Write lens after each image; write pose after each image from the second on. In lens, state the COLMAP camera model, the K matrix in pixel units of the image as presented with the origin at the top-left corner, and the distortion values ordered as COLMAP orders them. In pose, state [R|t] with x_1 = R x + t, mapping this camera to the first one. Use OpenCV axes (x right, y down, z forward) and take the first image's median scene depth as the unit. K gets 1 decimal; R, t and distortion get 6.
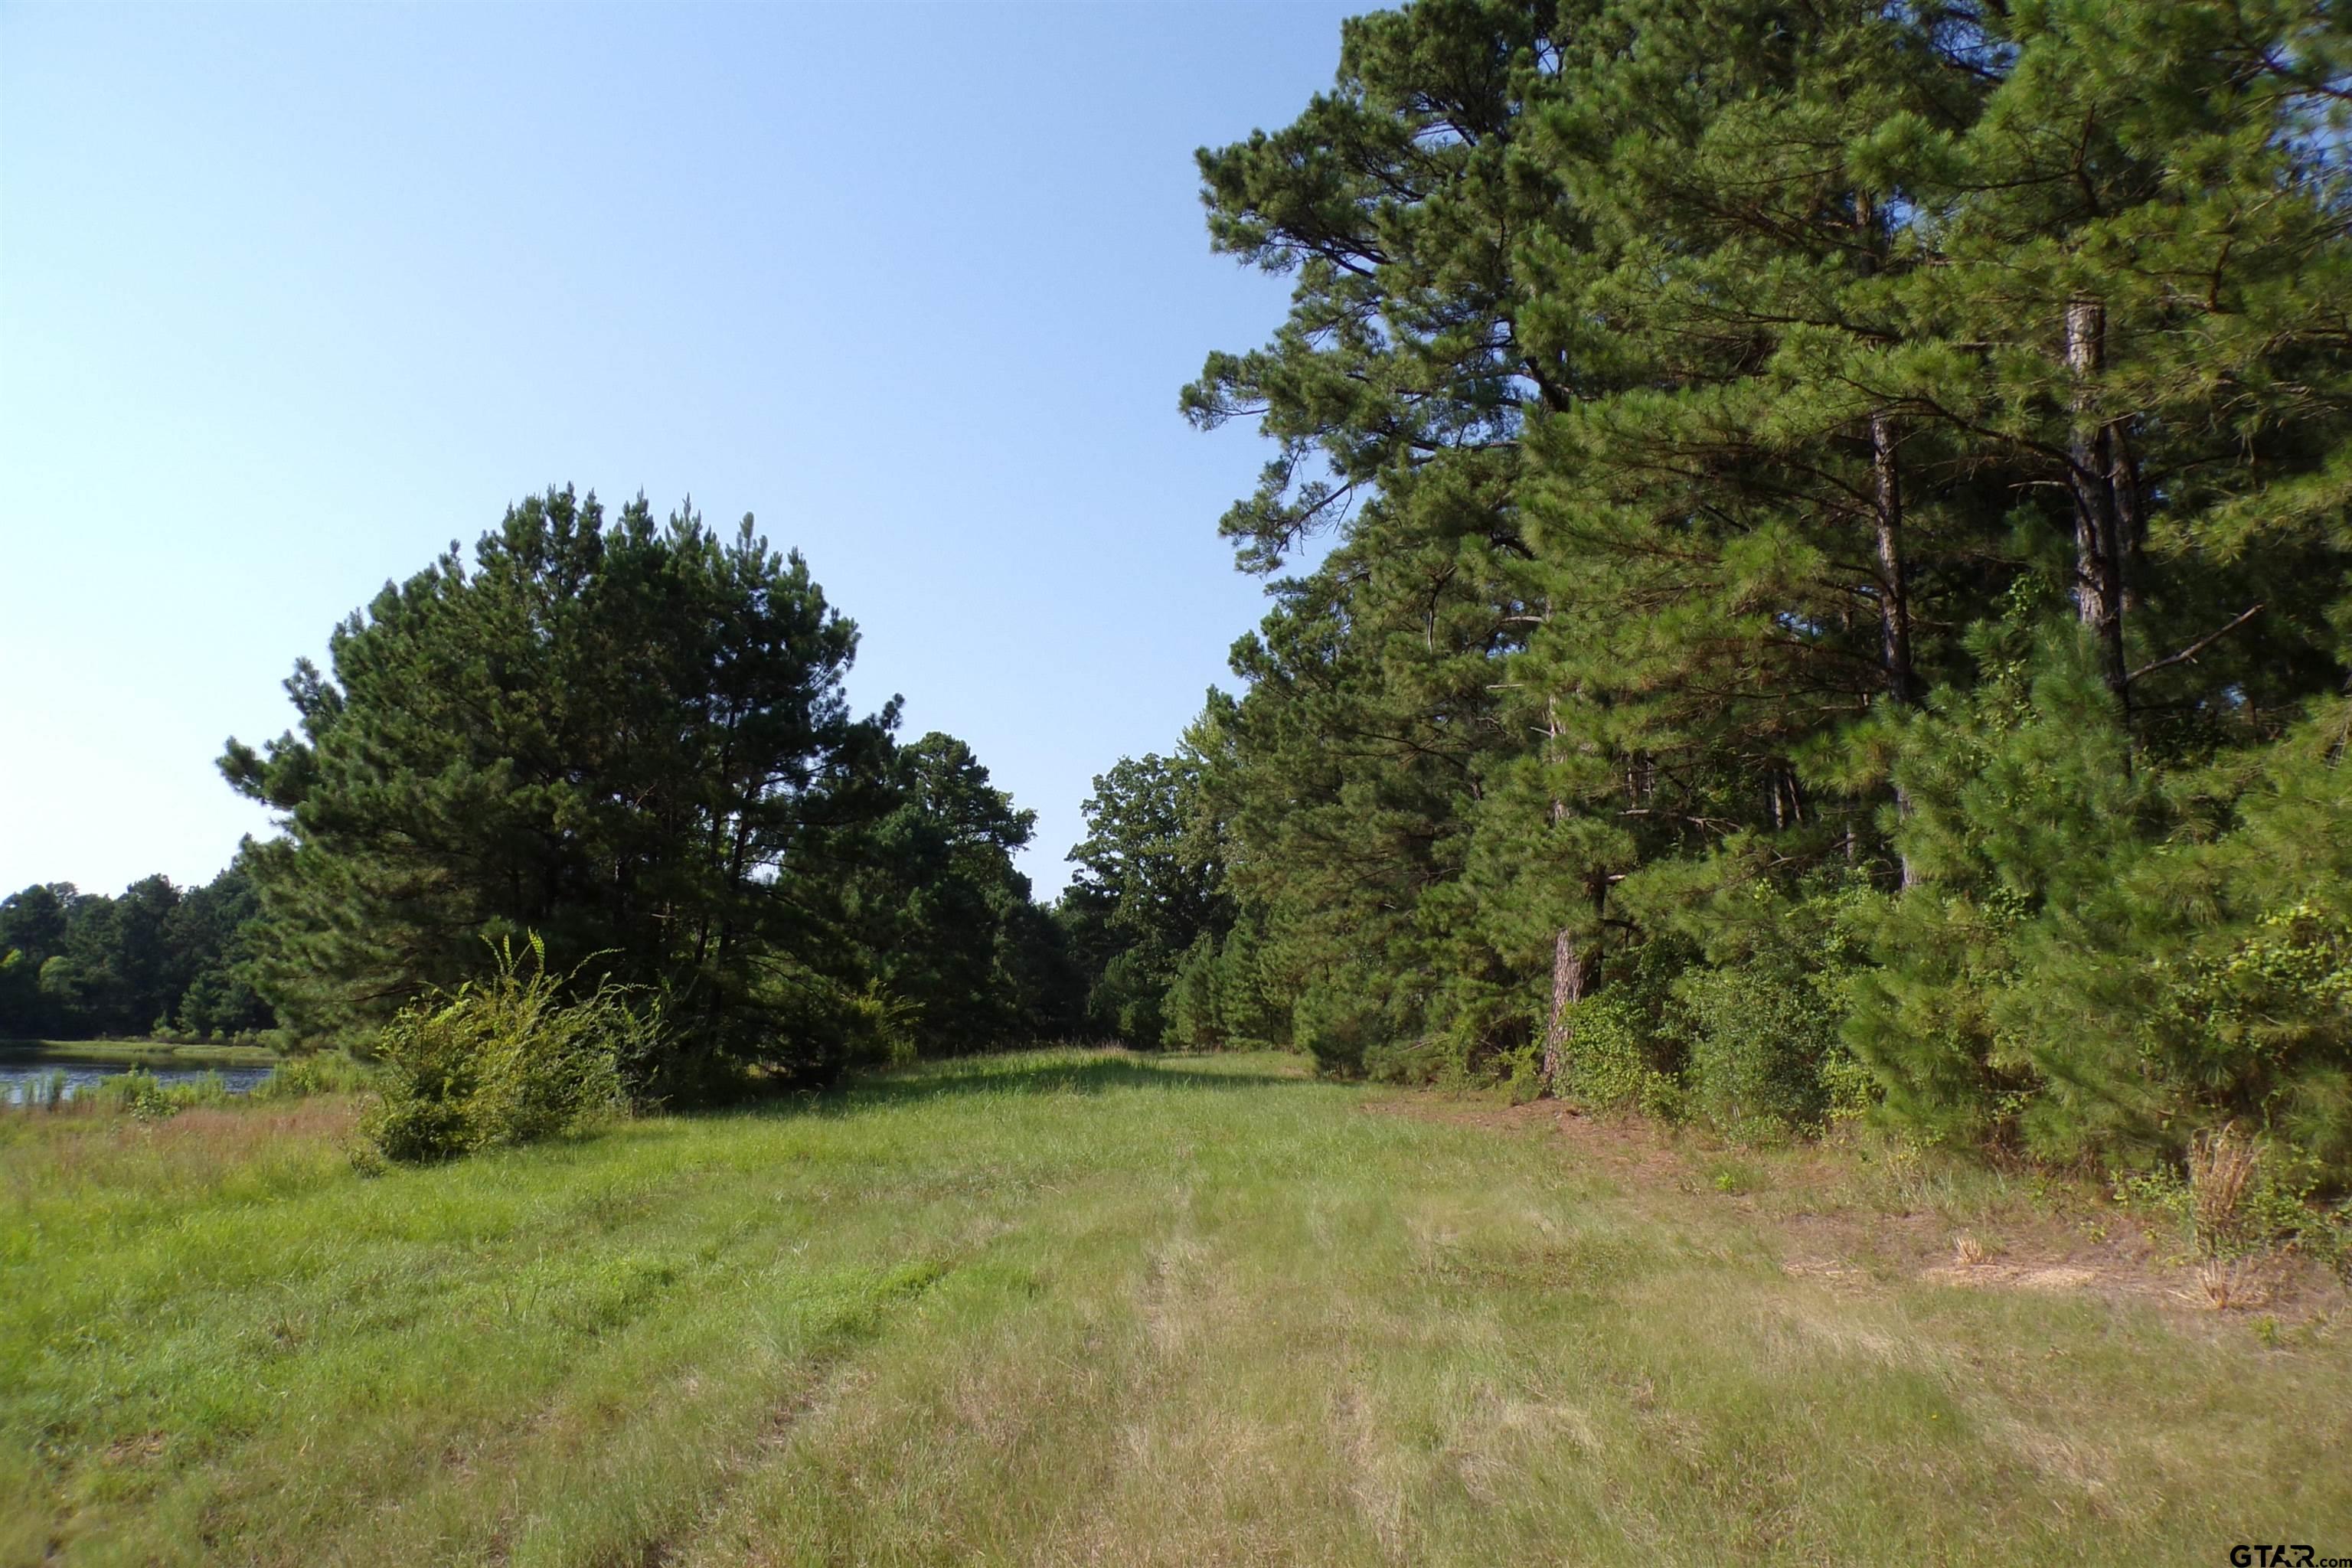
lens RADIAL K [[1634.6, 0, 1213.6], [0, 1634.6, 792.7], [0, 0, 1]] dist [0.001421, 0.005759]
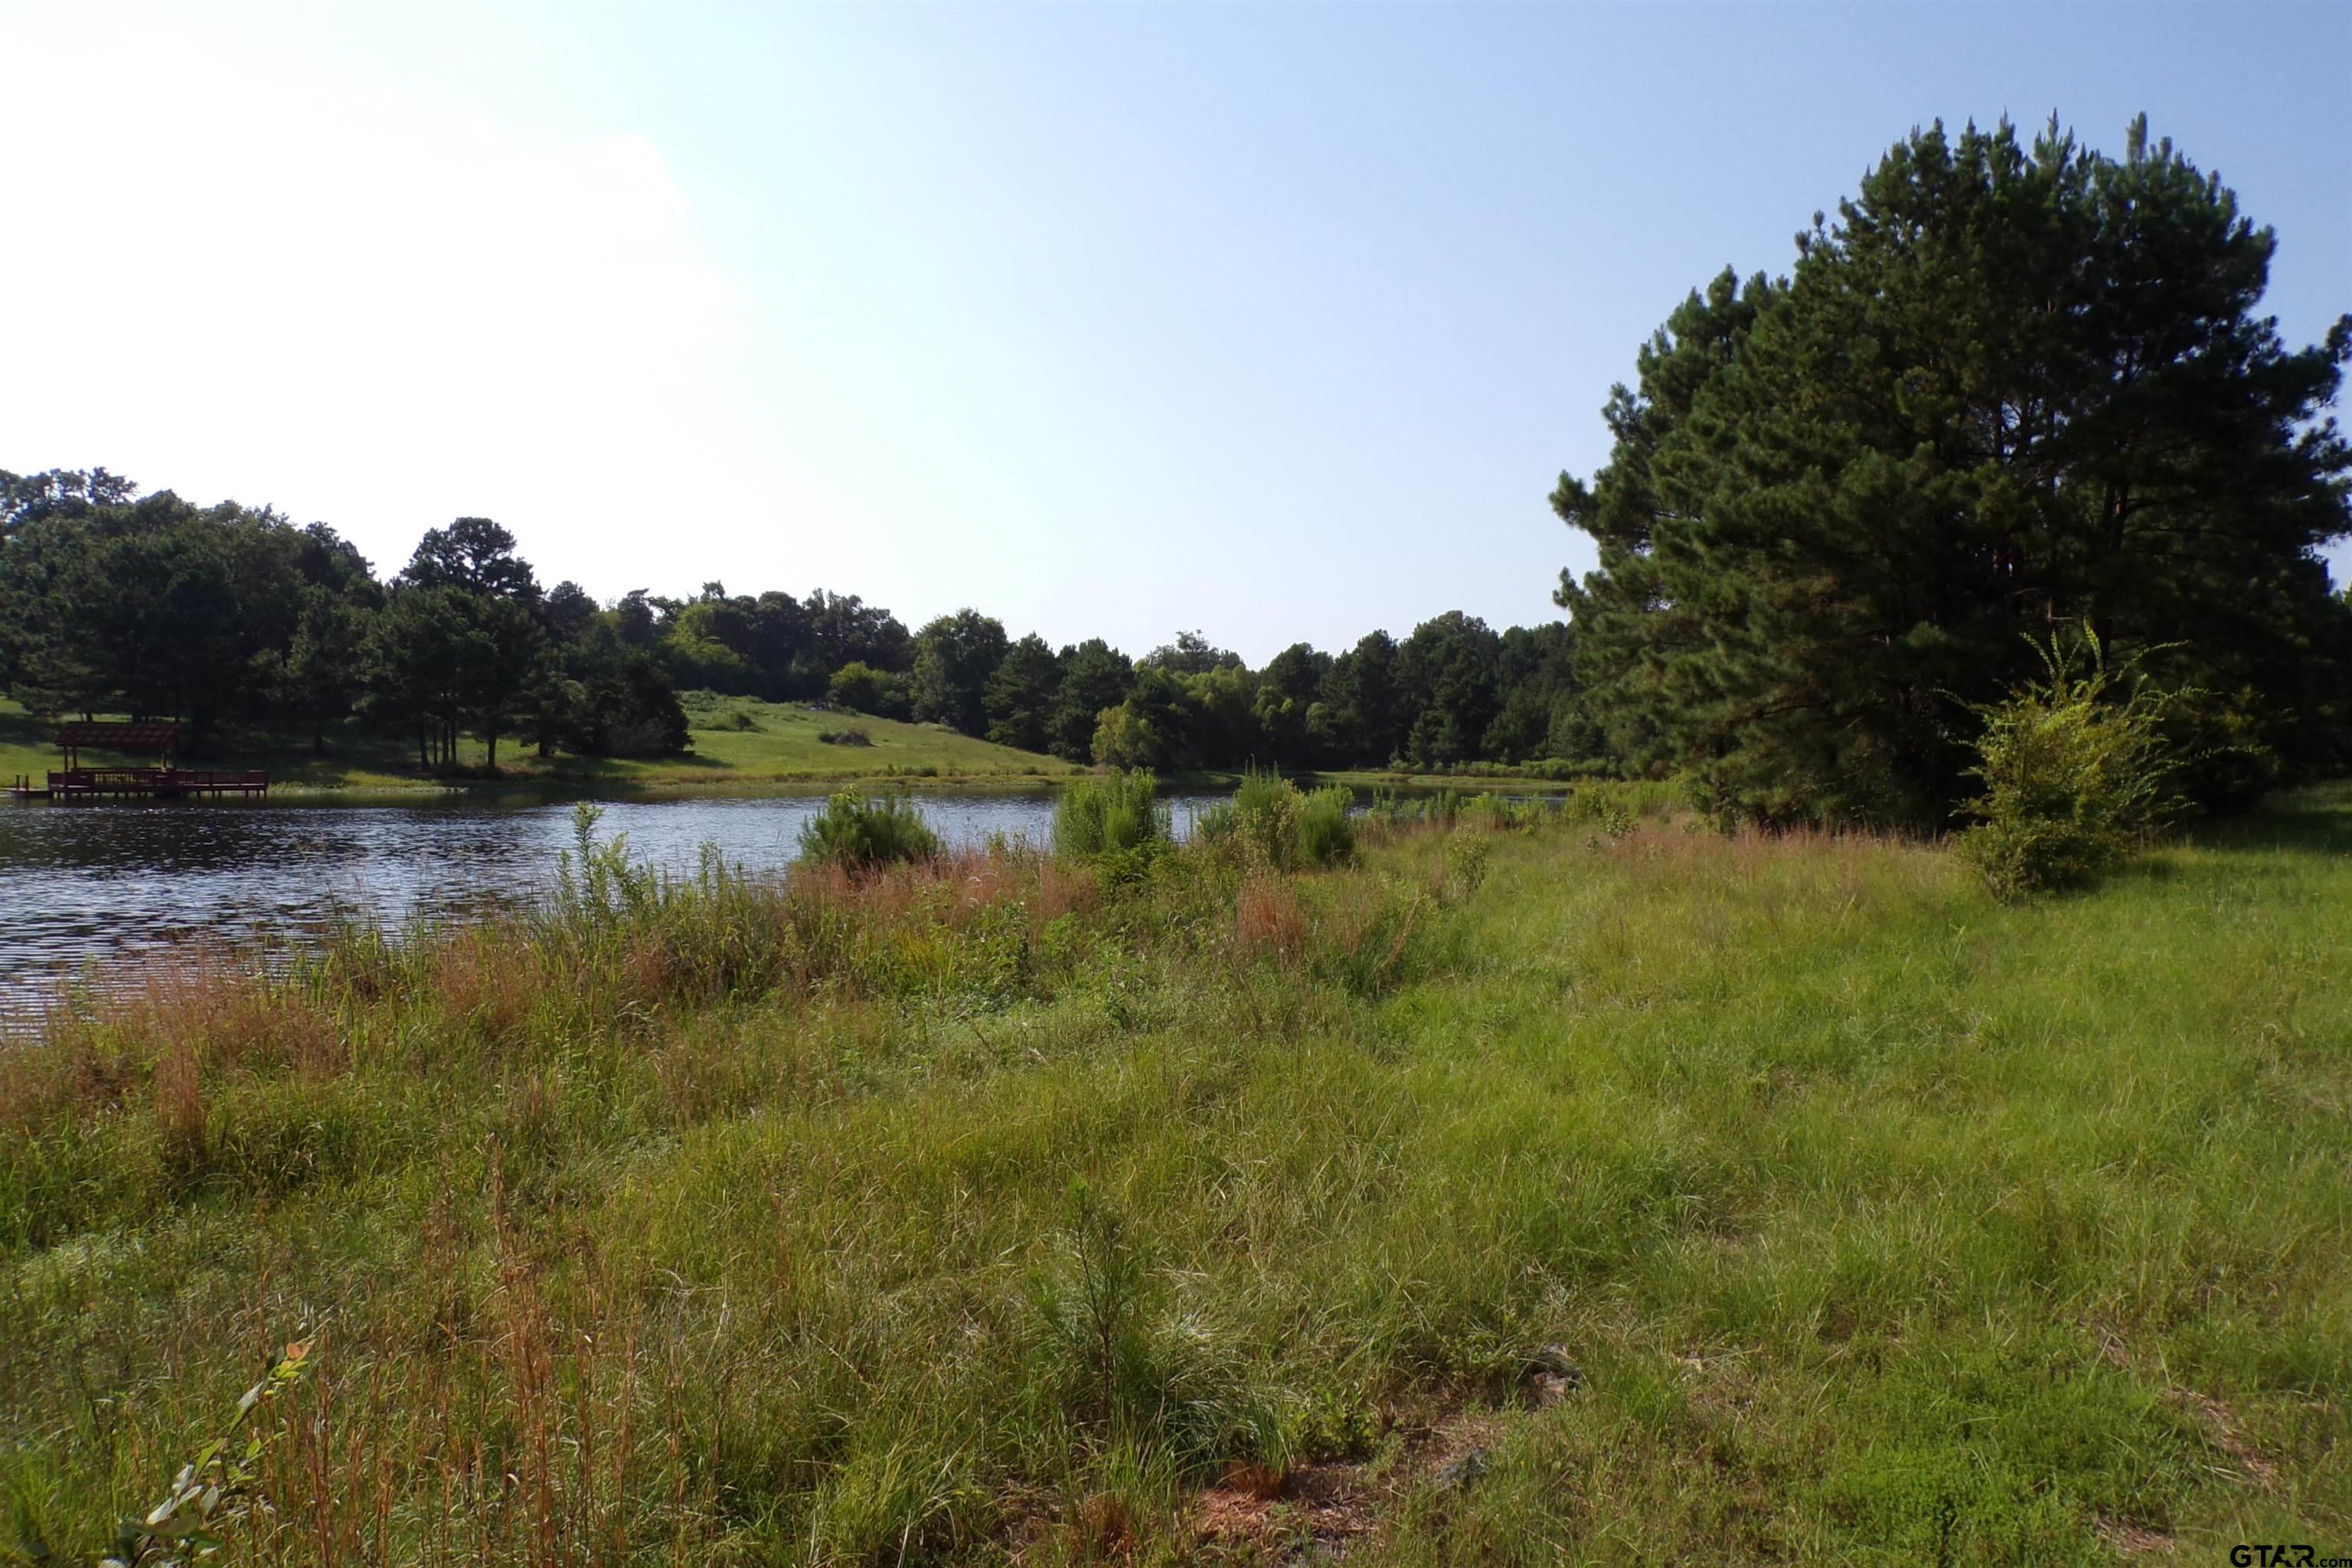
lens RADIAL K [[1634.6, 0, 1213.6], [0, 1634.6, 792.7], [0, 0, 1]] dist [0.001421, 0.005759]
pose [[0.791613, 0.002777, -0.611016, -0.143239], [0.096689, 0.986821, 0.129752, 0.010129], [0.603324, -0.161792, 0.780912, 0.034689]]
